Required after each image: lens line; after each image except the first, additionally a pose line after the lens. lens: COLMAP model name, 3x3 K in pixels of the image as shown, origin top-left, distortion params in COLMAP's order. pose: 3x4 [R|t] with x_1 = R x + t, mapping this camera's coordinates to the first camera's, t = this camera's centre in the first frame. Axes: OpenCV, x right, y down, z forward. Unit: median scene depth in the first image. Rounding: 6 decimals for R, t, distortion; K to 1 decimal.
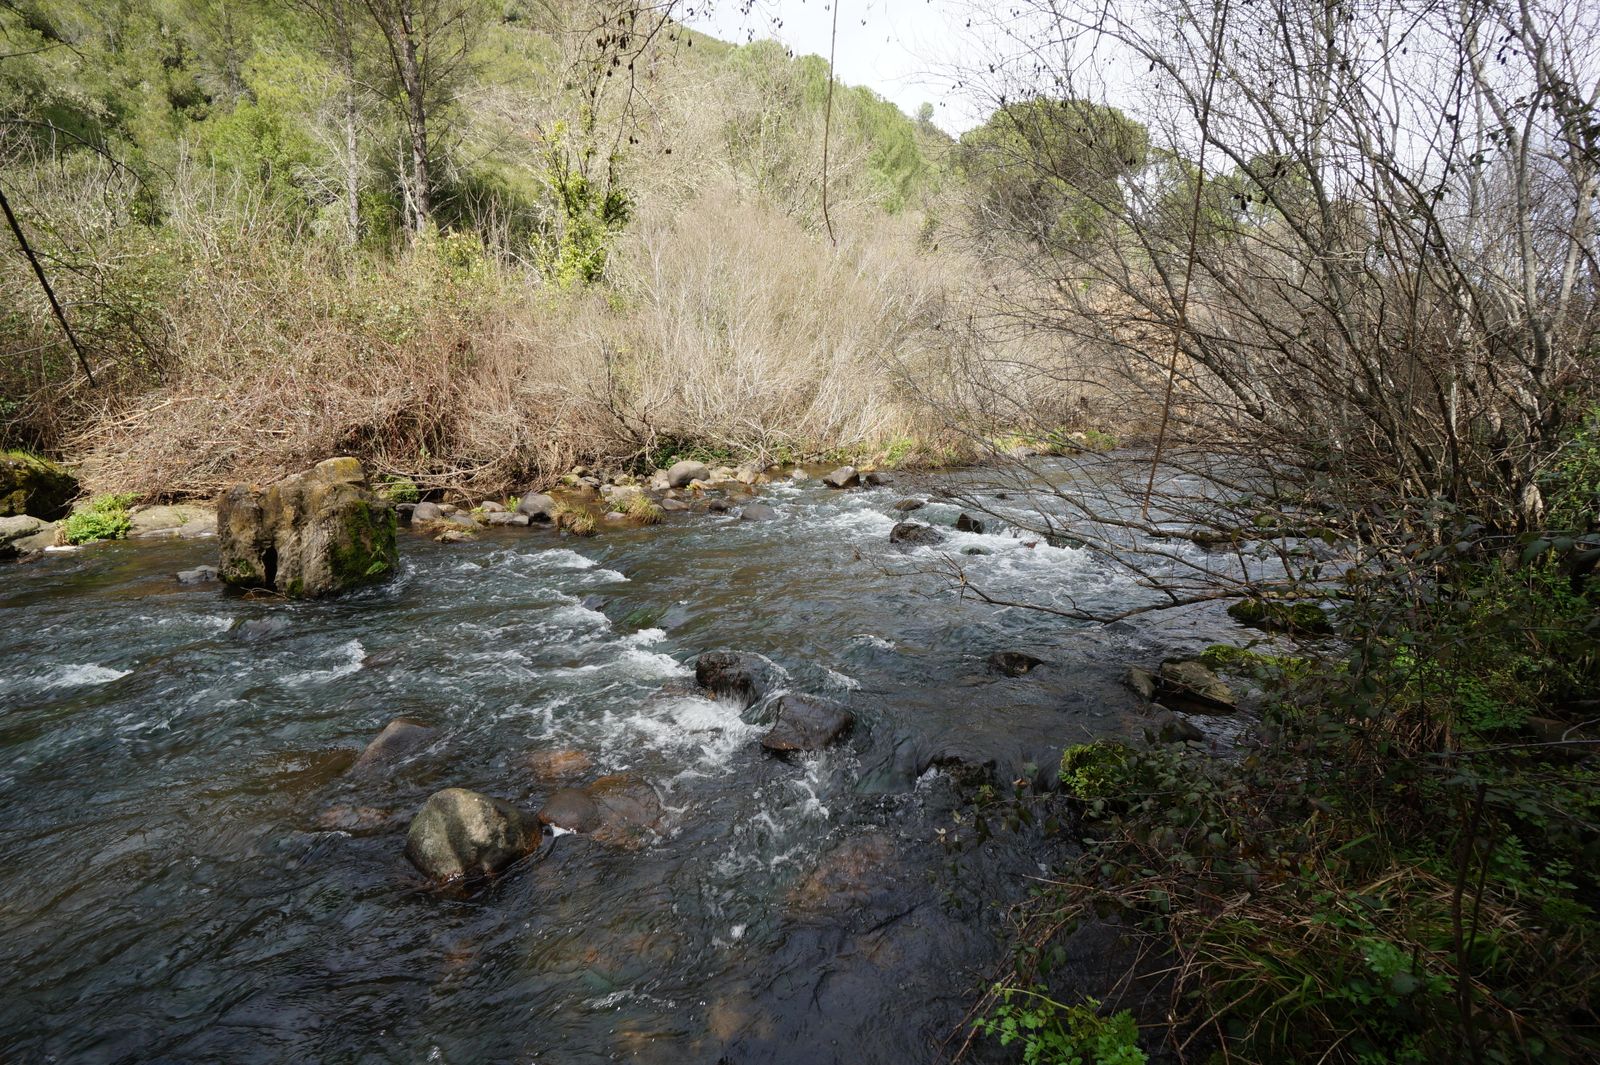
lens RADIAL K [[712.6, 0, 780.5], [0, 712.6, 533.3], [0, 0, 1]] dist [-0.064653, 0.023114]
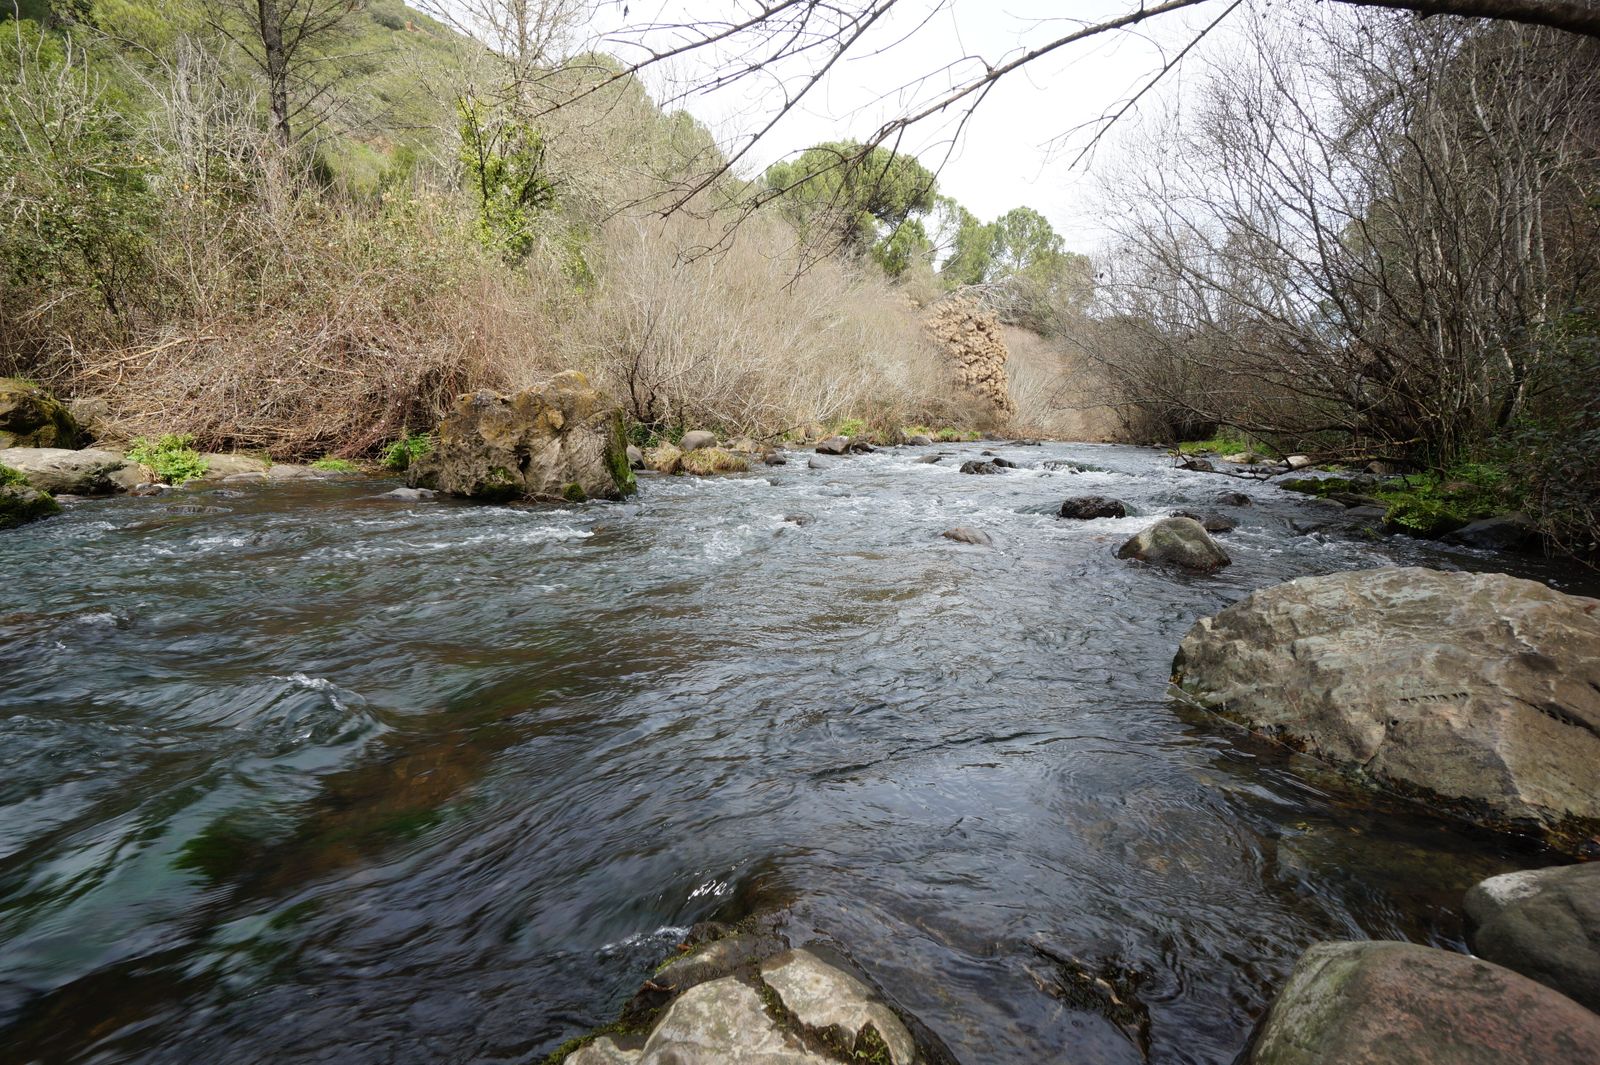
lens RADIAL K [[712.6, 0, 780.5], [0, 712.6, 533.3], [0, 0, 1]] dist [-0.064653, 0.023114]
pose [[0.956540, -0.040497, 0.288776, -0.683727], [0.050320, 0.998377, -0.026668, 0.170188], [-0.287227, 0.040041, 0.957025, -0.029325]]
